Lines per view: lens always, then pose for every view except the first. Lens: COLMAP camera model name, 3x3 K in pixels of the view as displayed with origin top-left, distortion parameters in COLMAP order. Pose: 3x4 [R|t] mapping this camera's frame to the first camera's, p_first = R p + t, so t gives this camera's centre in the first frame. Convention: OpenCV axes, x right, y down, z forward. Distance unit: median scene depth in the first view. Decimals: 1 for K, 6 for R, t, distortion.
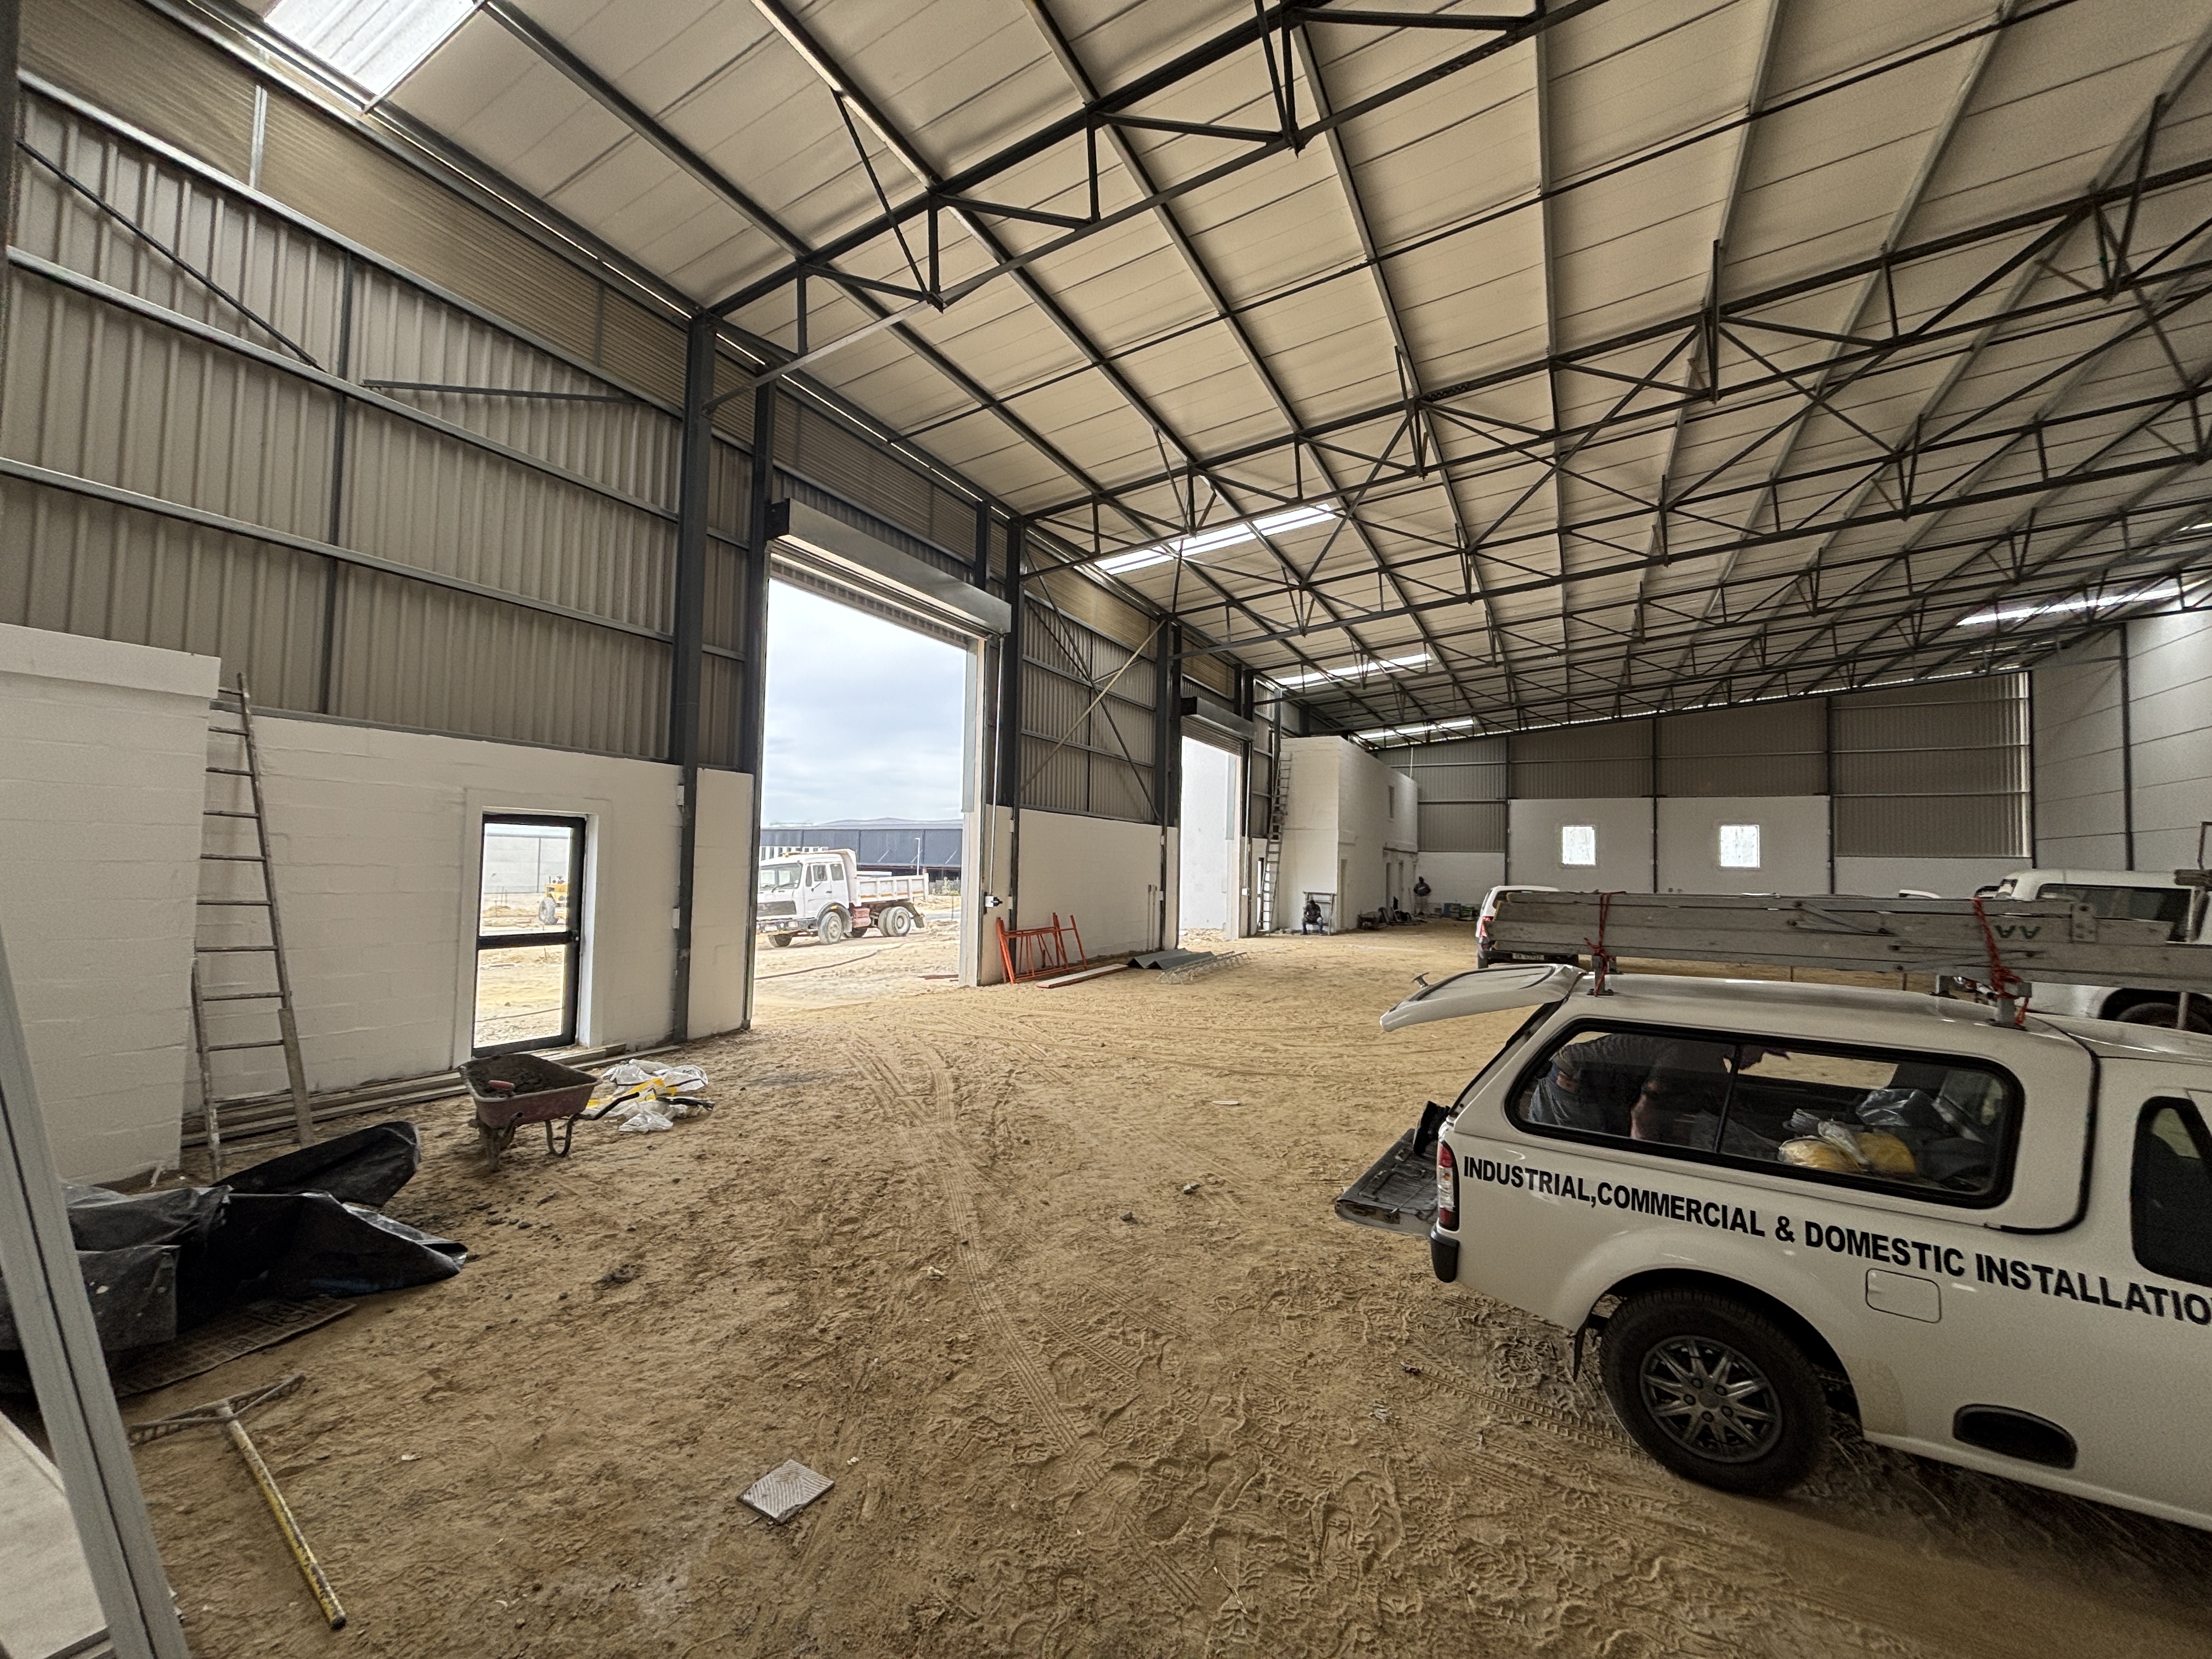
lens RADIAL K [[881.9, 0, 1115.6], [0, 881.9, 829.3], [0, 0, 1]] dist [-0.002188, 0.001218]
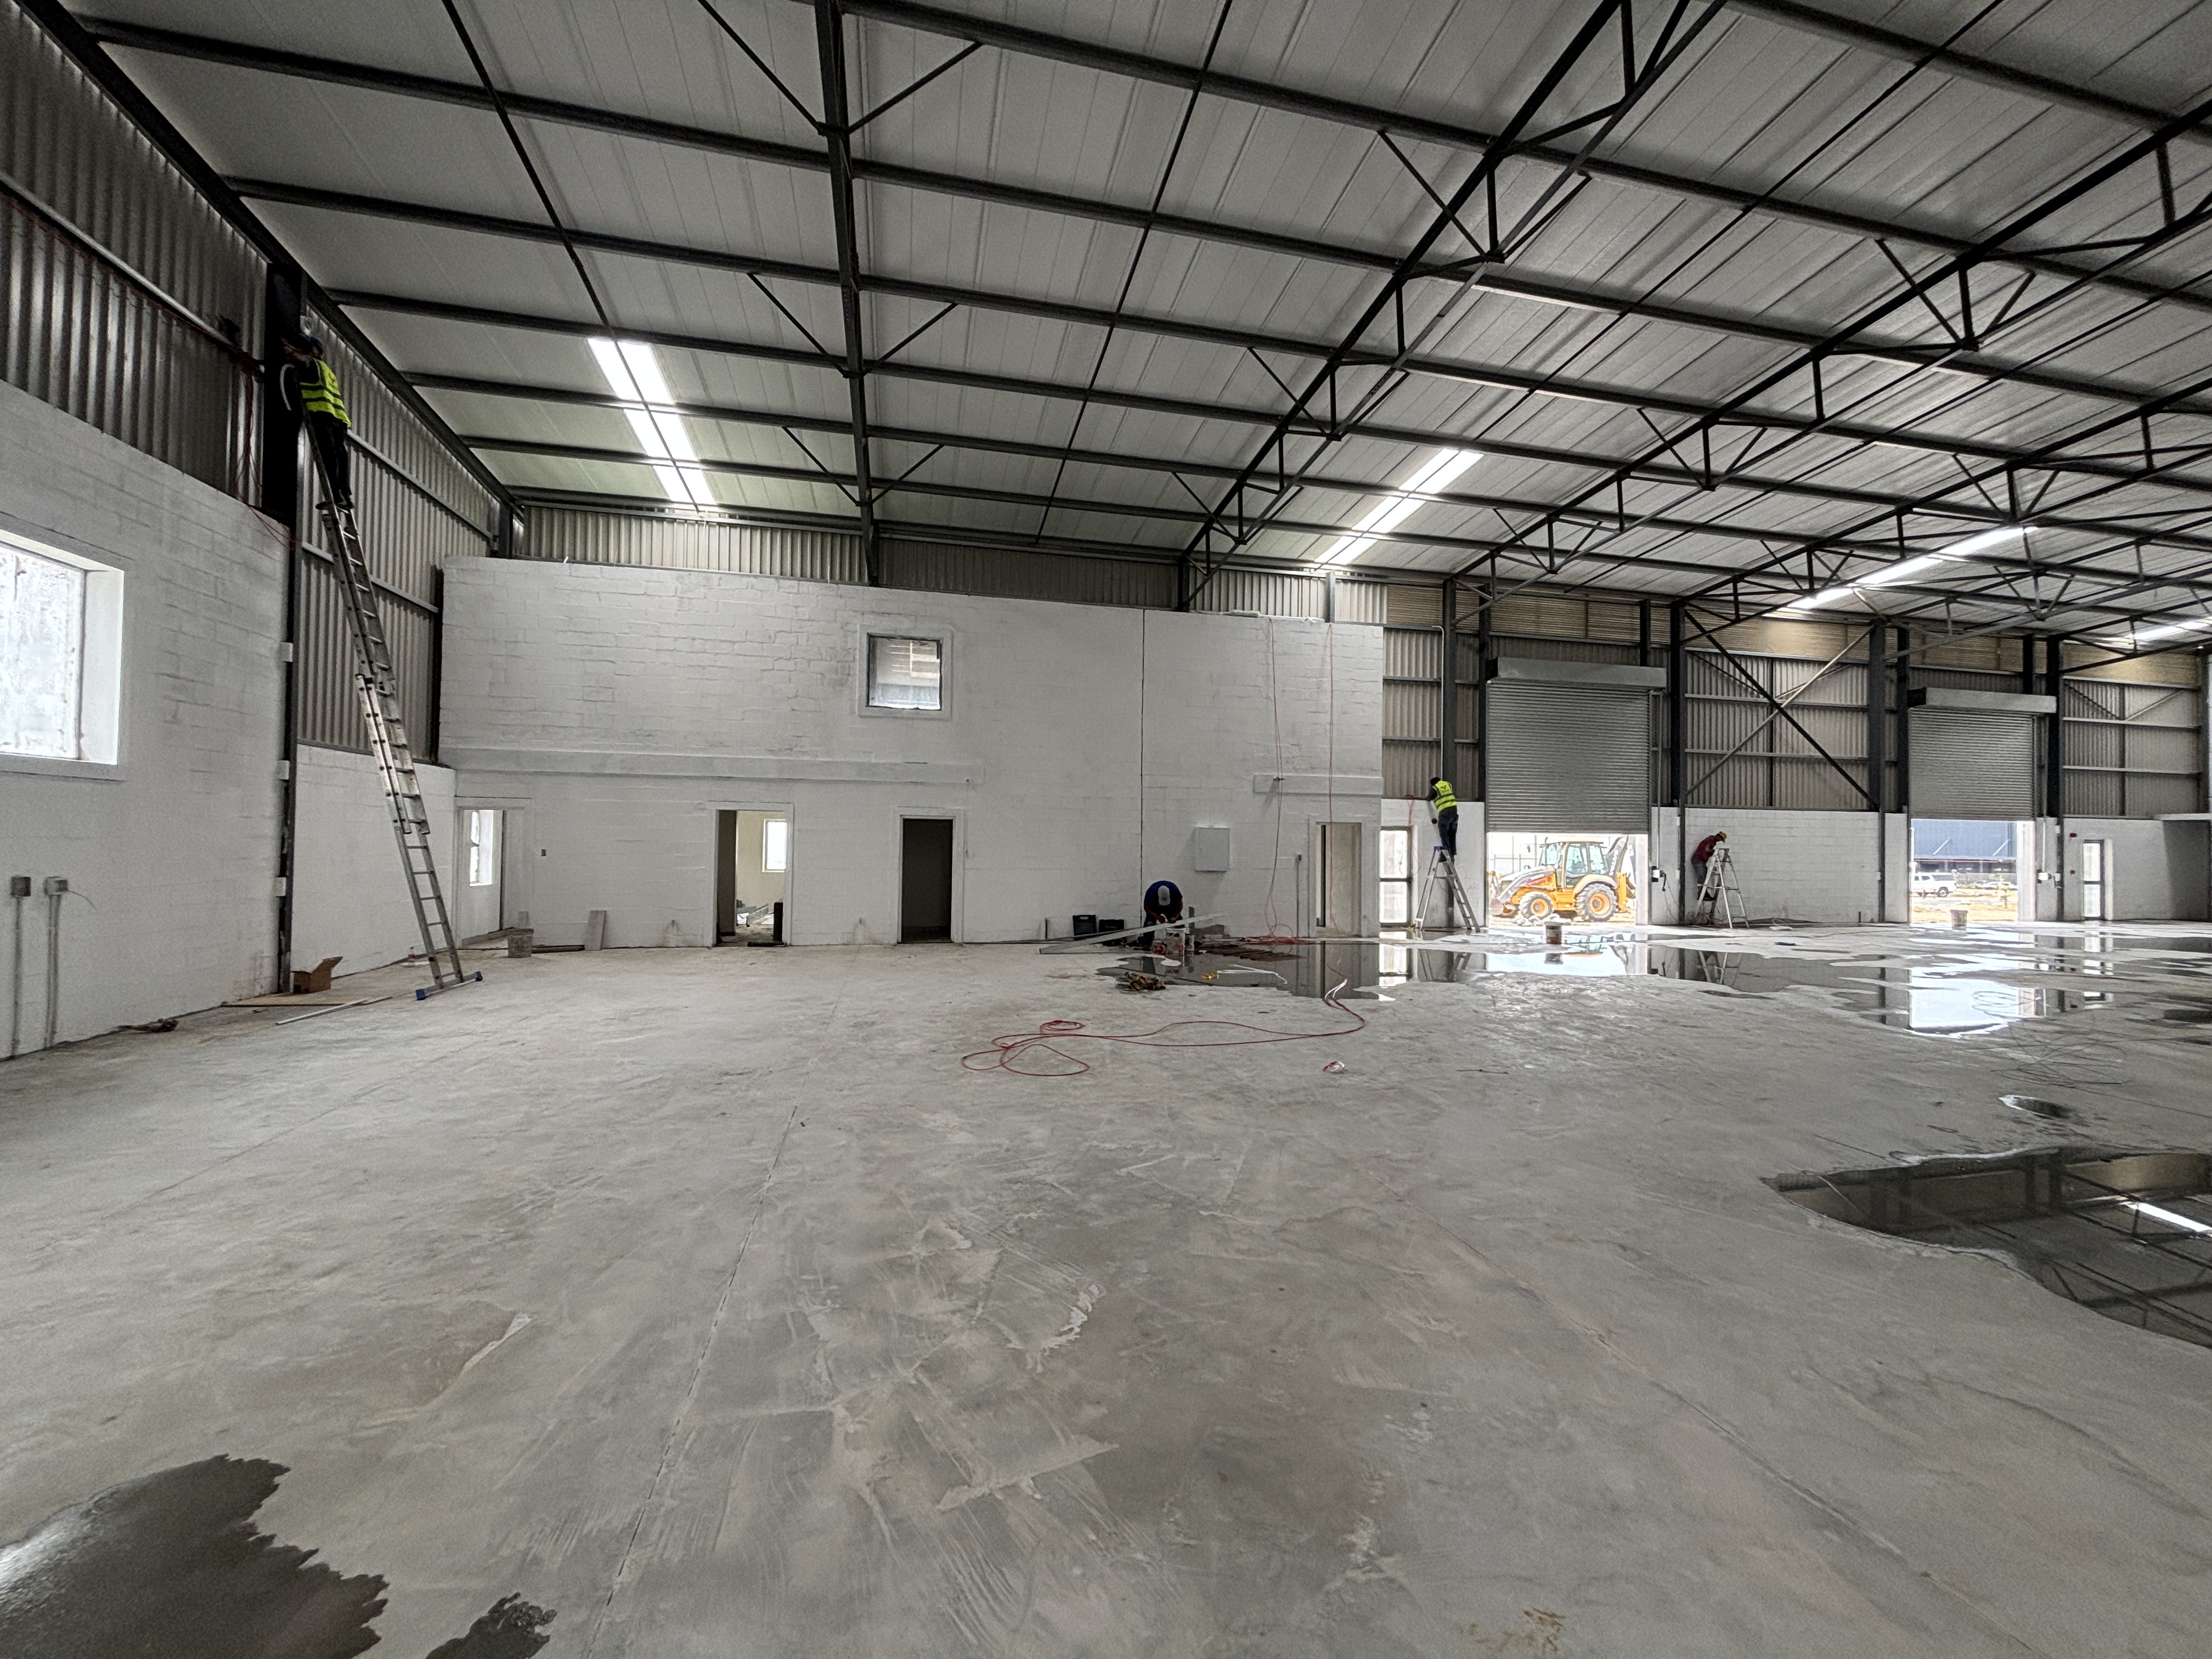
lens RADIAL K [[881.9, 0, 1118.1], [0, 881.9, 828.1], [0, 0, 1]] dist [-0.002188, 0.001218]
pose [[0.645421, -0.025257, -0.763409, 0.529430], [0.032505, 0.999456, -0.005586, -0.018135], [0.763135, -0.021209, 0.645891, -0.841282]]
